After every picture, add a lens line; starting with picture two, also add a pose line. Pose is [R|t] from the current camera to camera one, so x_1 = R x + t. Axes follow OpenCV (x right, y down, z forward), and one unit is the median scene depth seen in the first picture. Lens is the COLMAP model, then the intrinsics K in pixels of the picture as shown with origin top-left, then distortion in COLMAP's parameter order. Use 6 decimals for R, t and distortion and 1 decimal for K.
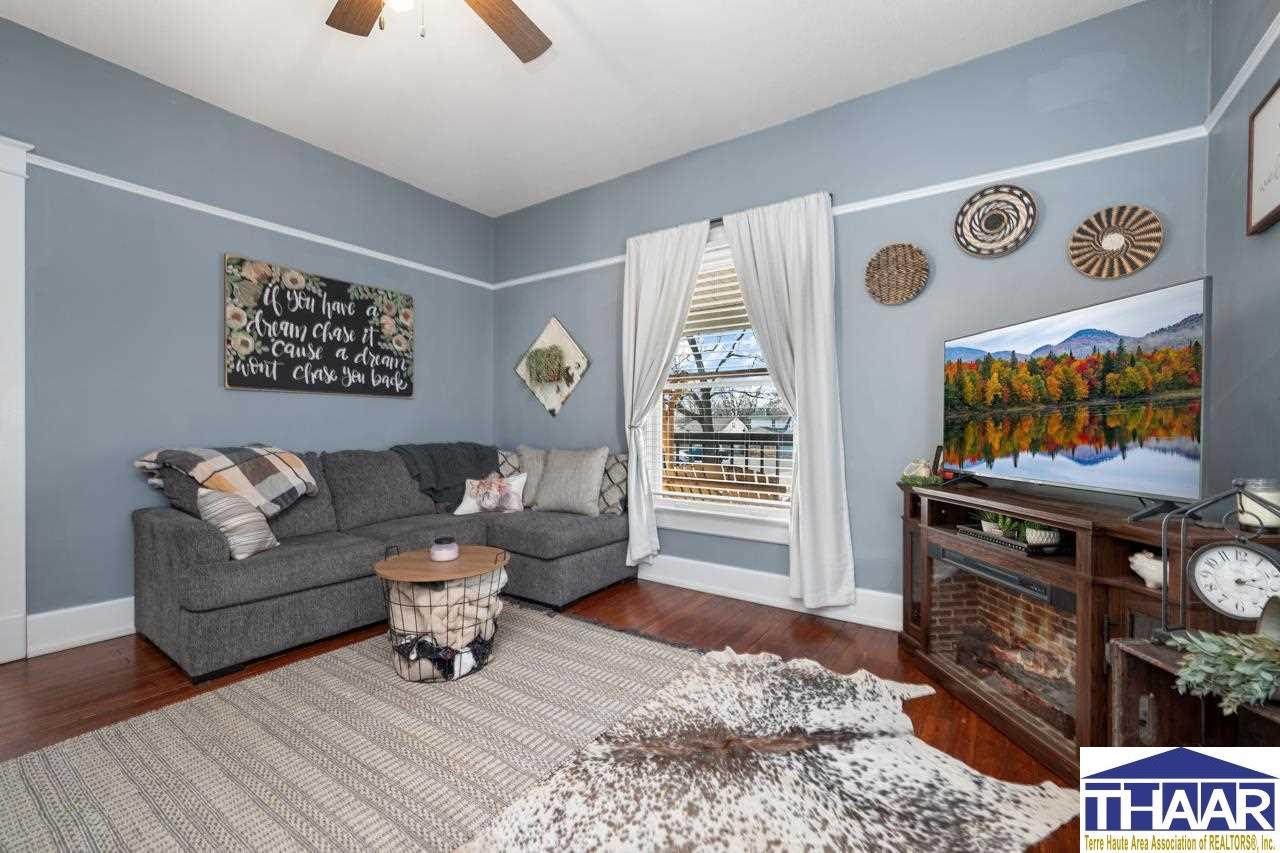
lens RADIAL K [[527.3, 0, 643.7], [0, 527.3, 422.0], [0, 0, 1]] dist [-0.001522, -0.000017]
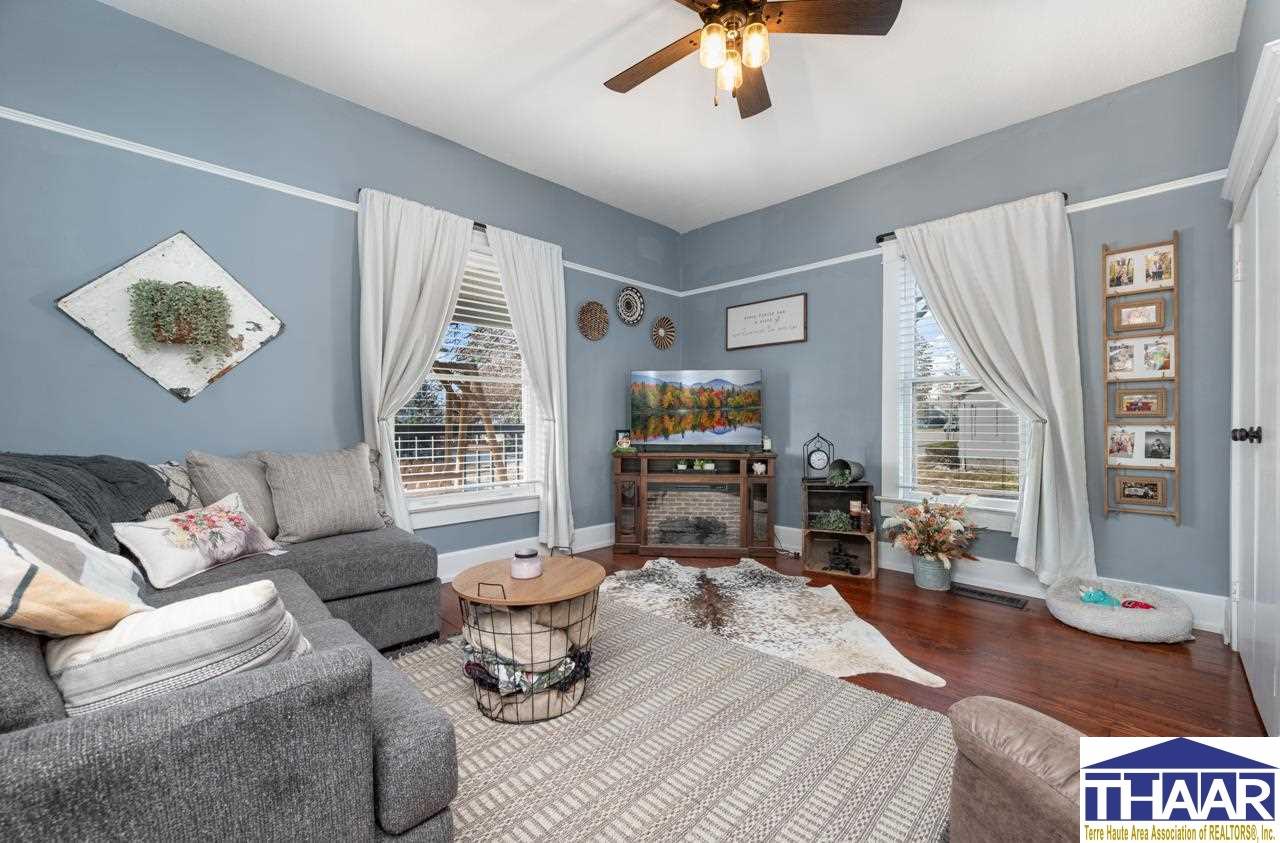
lens RADIAL K [[520.5, 0, 645.8], [0, 520.5, 425.4], [0, 0, 1]] dist [0.001940, 0.000148]
pose [[0.171098, -0.010870, 0.985194, -0.848965], [-0.008704, 0.999883, 0.012544, 0.006140], [-0.985216, -0.010721, 0.170983, 0.492566]]
